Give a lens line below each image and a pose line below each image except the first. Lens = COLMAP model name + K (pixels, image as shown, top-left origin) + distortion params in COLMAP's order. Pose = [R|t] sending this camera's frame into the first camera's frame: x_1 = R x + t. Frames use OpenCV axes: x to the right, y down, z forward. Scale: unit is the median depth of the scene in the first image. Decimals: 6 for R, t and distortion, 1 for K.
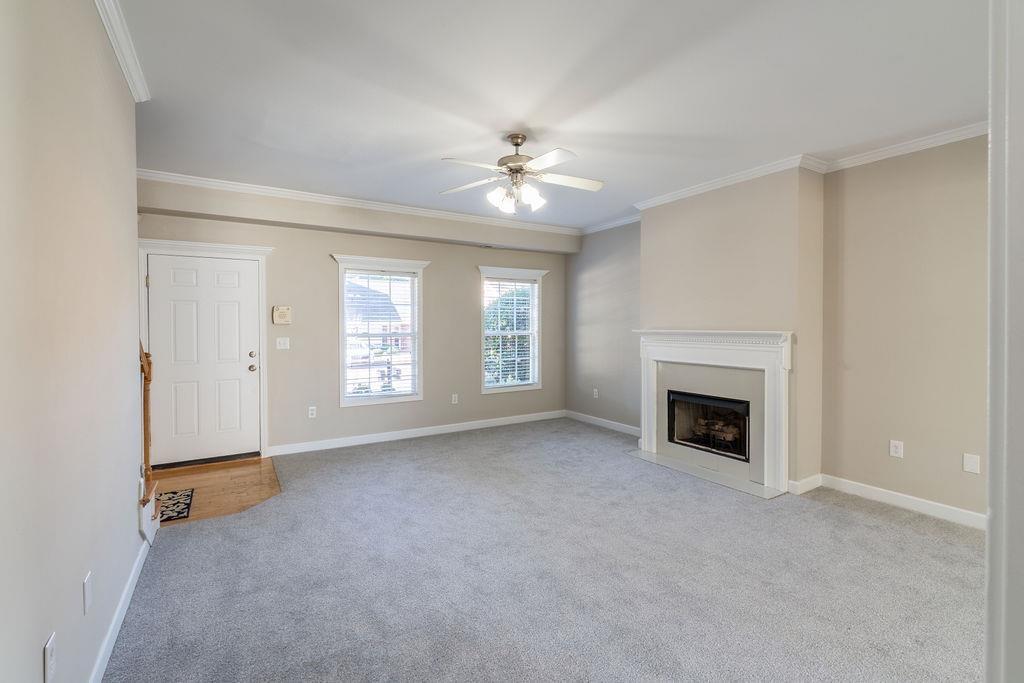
lens RADIAL K [[452.9, 0, 510.1], [0, 452.9, 326.5], [0, 0, 1]] dist [-0.000776, 0.000025]
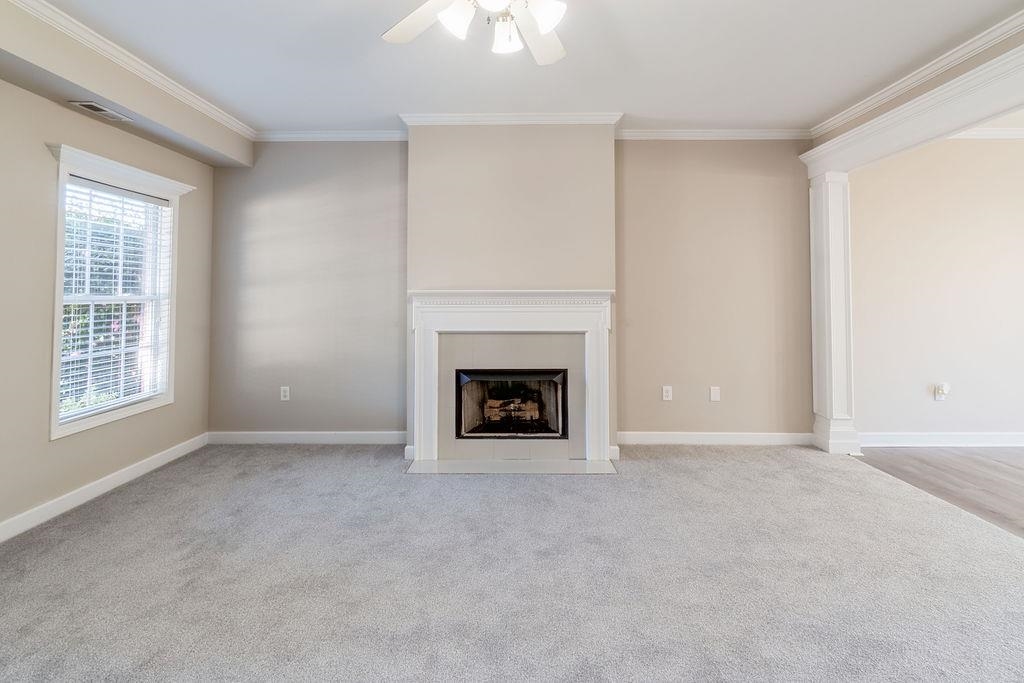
lens RADIAL K [[483.8, 0, 518.6], [0, 483.8, 280.2], [0, 0, 1]] dist [0.001799, 0.000231]
pose [[0.539857, 0.024986, 0.841386, -0.297362], [0.004707, 0.999454, -0.032700, 0.019300], [-0.841744, 0.021613, 0.539444, 0.511345]]
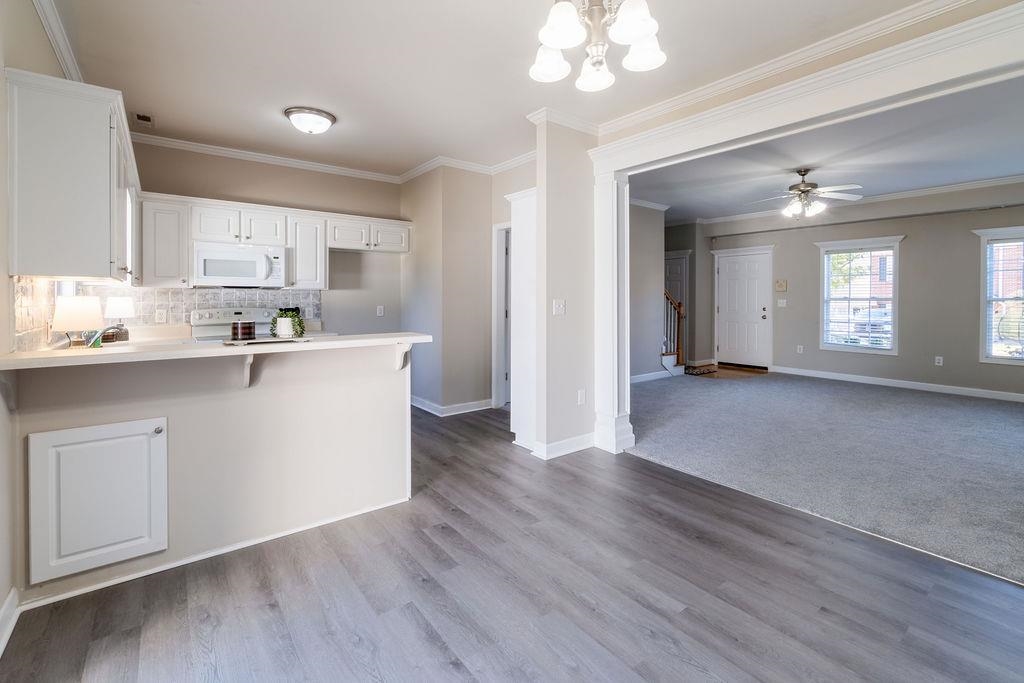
lens RADIAL K [[508.0, 0, 499.3], [0, 508.0, 301.2], [0, 0, 1]] dist [0.001559, 0.000558]
pose [[0.080123, 0.008780, -0.996746, 1.177827], [-0.005024, 0.999952, 0.008404, 0.019835], [0.996772, 0.004334, 0.080163, -0.135058]]
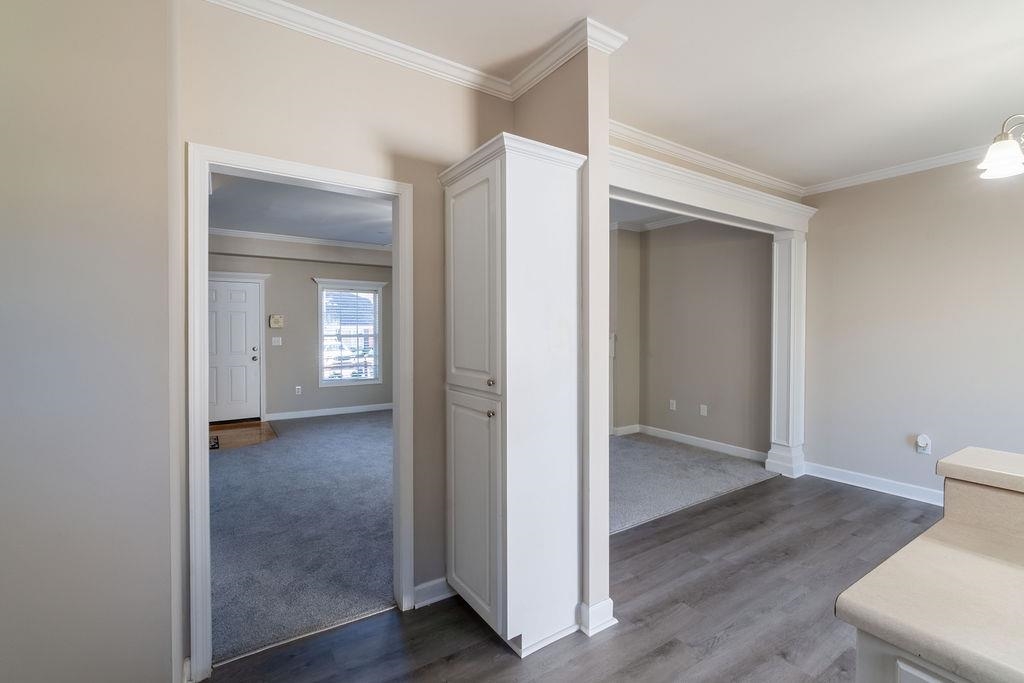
lens RADIAL K [[447.0, 0, 530.8], [0, 447.0, 331.5], [0, 0, 1]] dist [0.001010, 0.000044]
pose [[0.997304, 0.000332, 0.073373, 0.180820], [-0.000512, 0.999997, 0.002431, 0.002888], [-0.073372, -0.002462, 0.997302, -0.436553]]
